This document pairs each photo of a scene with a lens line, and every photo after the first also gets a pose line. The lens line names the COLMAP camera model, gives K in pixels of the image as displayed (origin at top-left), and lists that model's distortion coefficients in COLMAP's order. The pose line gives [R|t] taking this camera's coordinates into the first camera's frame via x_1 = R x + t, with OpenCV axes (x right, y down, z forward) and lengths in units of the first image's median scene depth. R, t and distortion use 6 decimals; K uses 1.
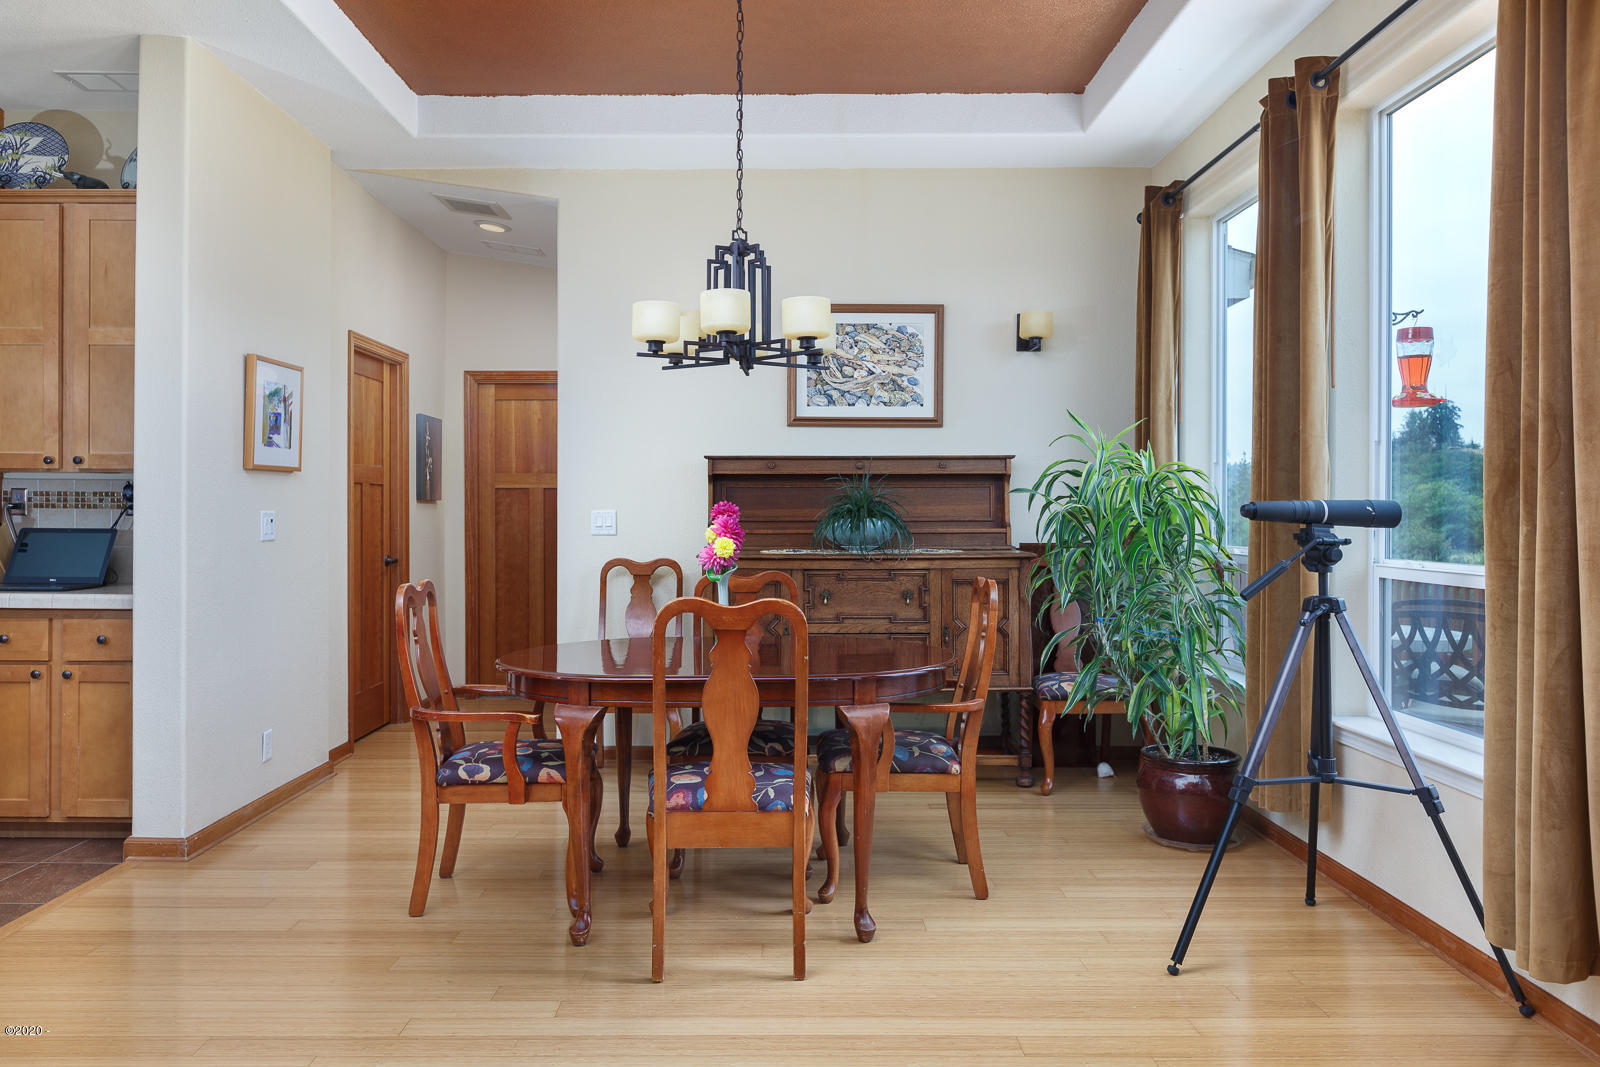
lens RADIAL K [[1109.6, 0, 801.6], [0, 1109.6, 526.5], [0, 0, 1]] dist [-0.014288, -0.007173]
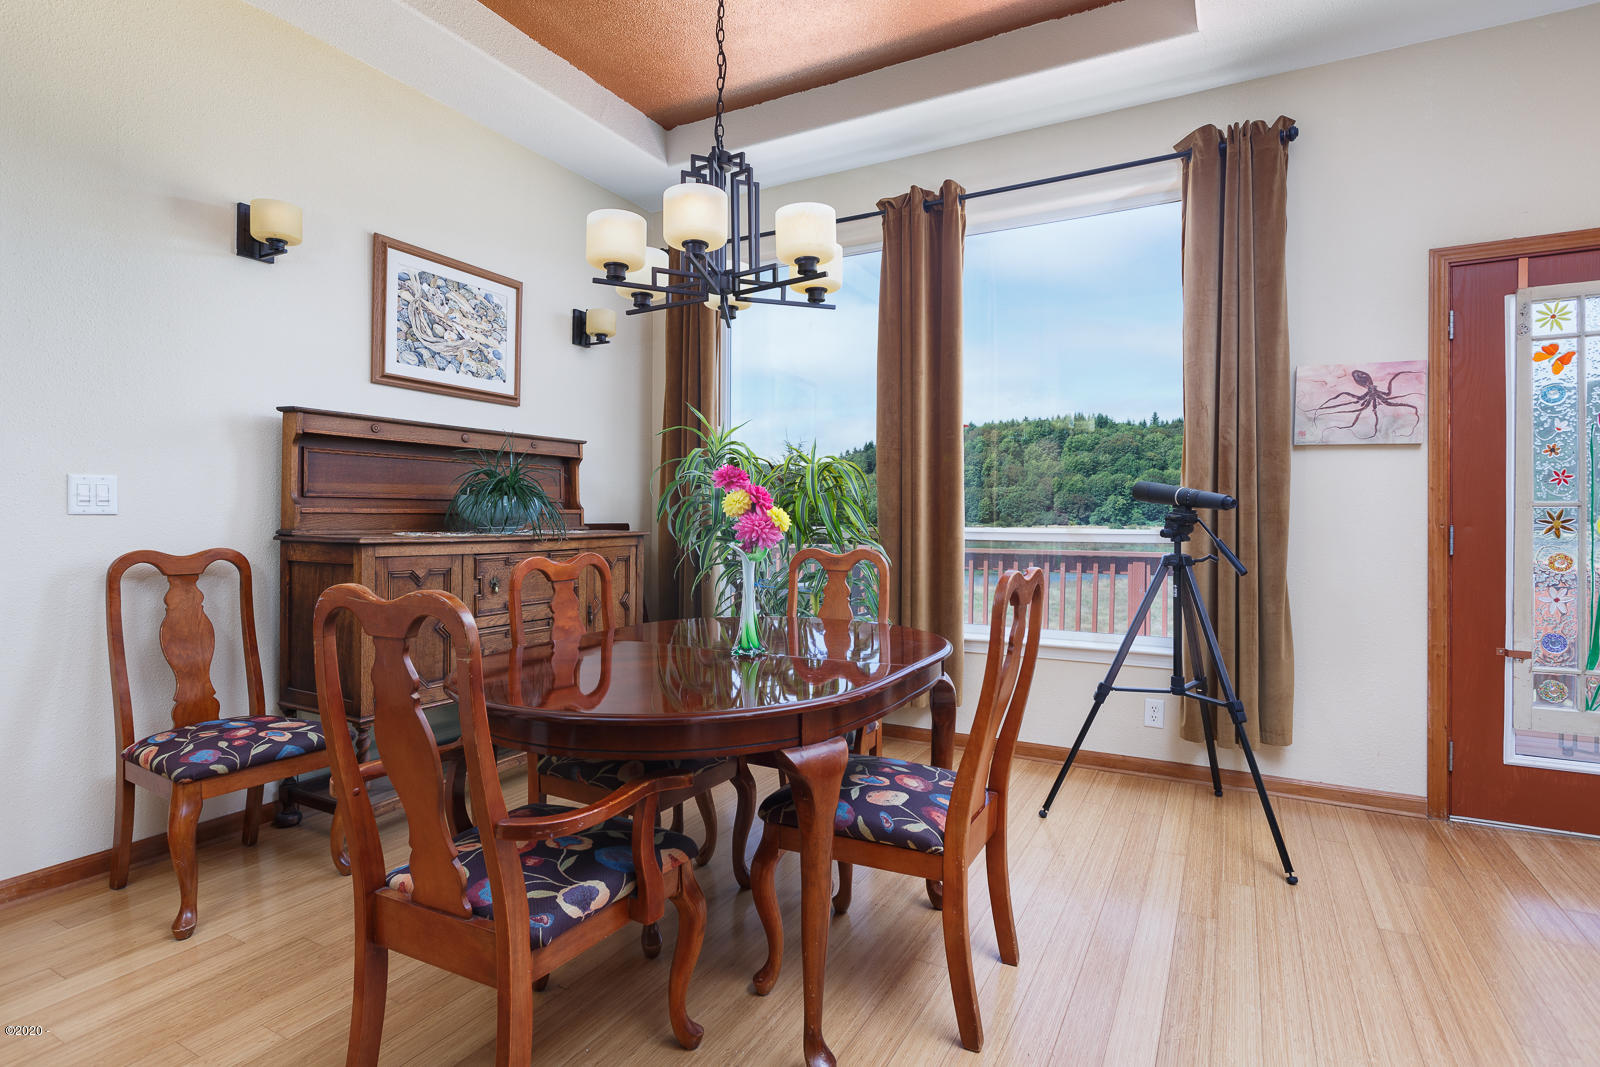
lens RADIAL K [[820.2, 0, 804.2], [0, 820.2, 522.7], [0, 0, 1]] dist [-0.000187, 0.000133]
pose [[0.466966, -0.006043, 0.884255, -0.402088], [-0.001099, 0.999972, 0.007415, 0.008352], [-0.884275, -0.004434, 0.466946, 0.435638]]
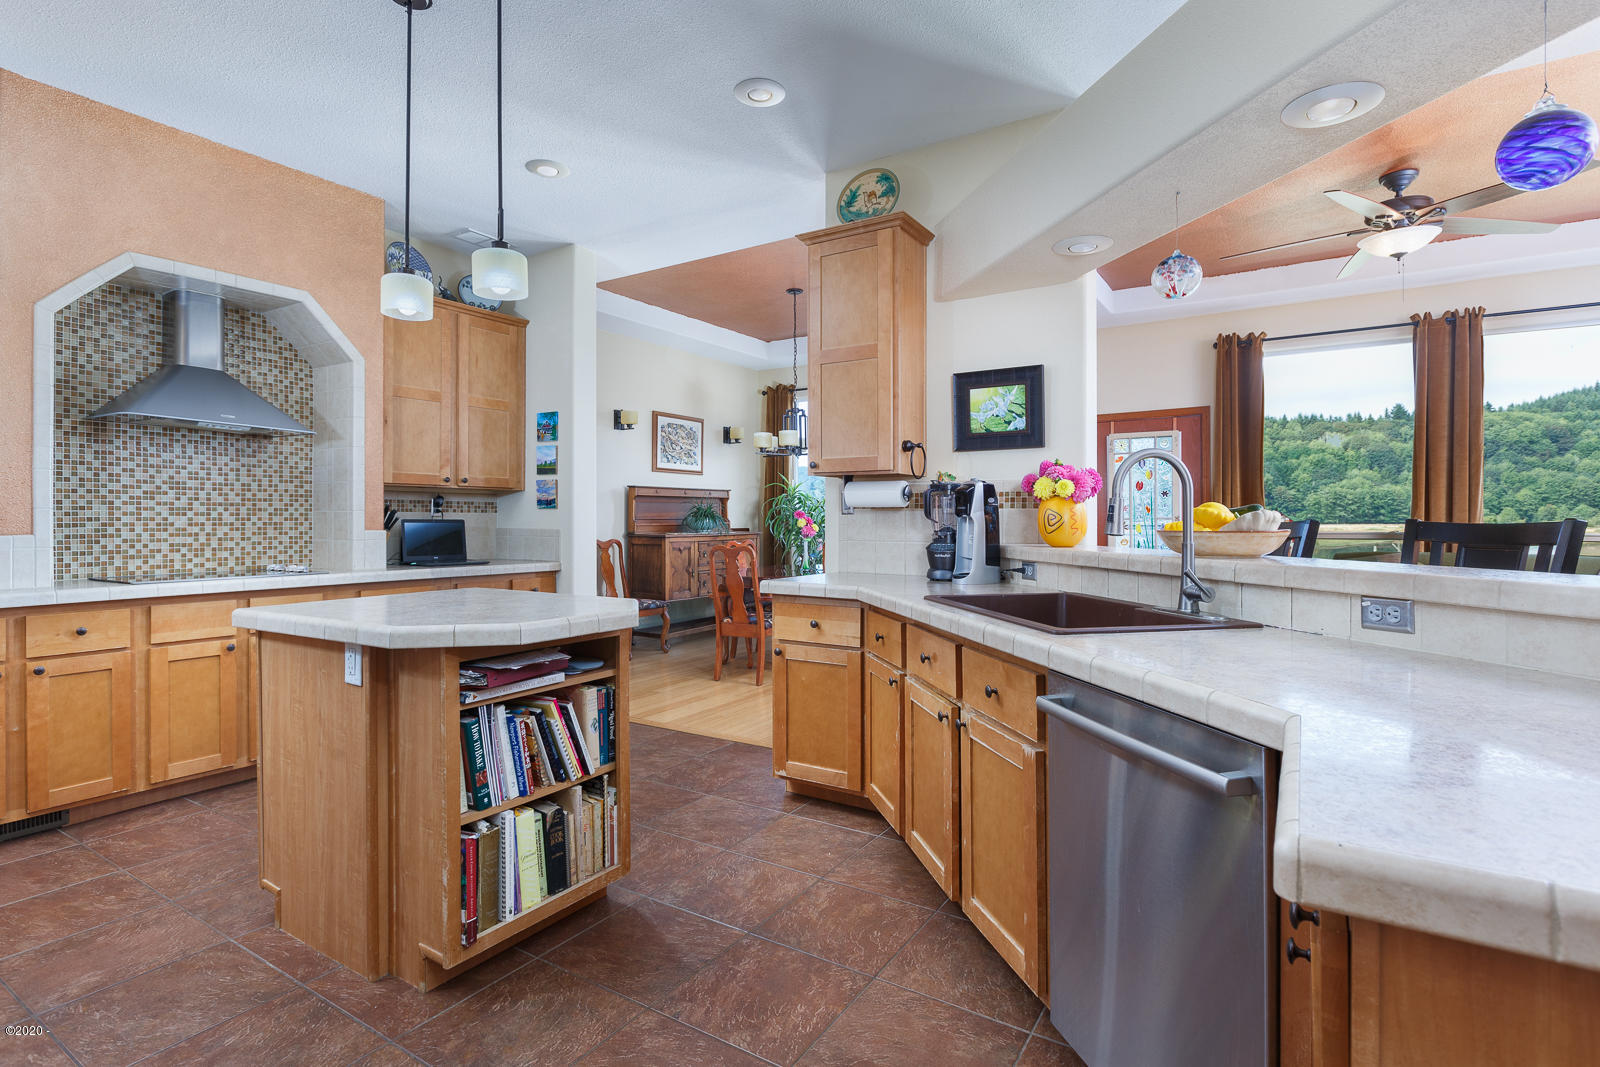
lens RADIAL K [[778.6, 0, 800.3], [0, 778.6, 528.0], [0, 0, 1]] dist [0.001477, 0.000124]
pose [[0.539895, -0.012368, 0.841642, -1.056383], [0.003569, 0.999917, 0.012404, -0.004945], [-0.841725, -0.003693, 0.539894, 0.016690]]
